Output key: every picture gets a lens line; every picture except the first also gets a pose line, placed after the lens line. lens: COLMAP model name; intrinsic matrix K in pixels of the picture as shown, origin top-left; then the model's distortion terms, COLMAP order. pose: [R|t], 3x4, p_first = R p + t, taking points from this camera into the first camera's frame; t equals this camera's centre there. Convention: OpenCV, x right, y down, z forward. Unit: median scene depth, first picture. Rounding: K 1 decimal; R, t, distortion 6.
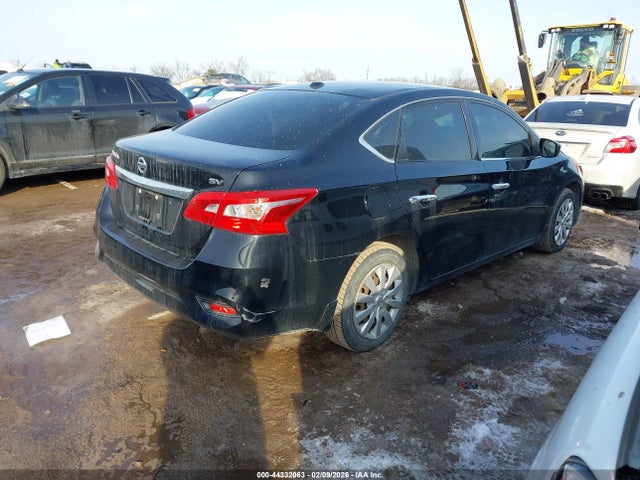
lens RADIAL K [[489.8, 0, 320.0], [0, 489.8, 240.0], [0, 0, 1]] dist [0.040685, -0.041996]
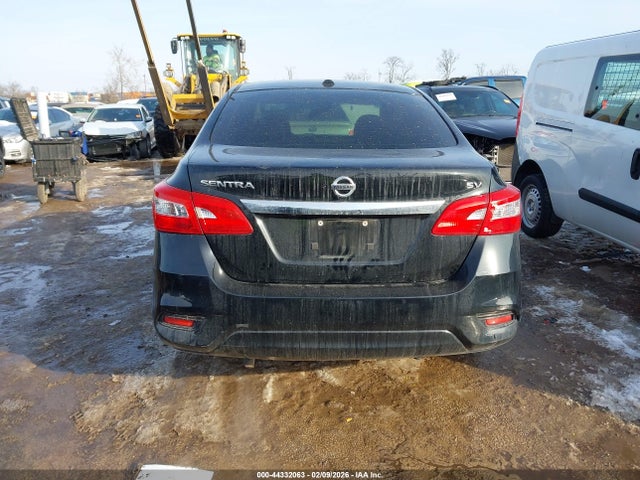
lens RADIAL K [[489.8, 0, 320.0], [0, 489.8, 240.0], [0, 0, 1]] dist [0.040685, -0.041996]
pose [[0.694522, -0.225977, 0.683062, -0.159776], [0.233857, 0.968747, 0.082710, -0.024710], [-0.680405, 0.102295, 0.725662, 0.083011]]
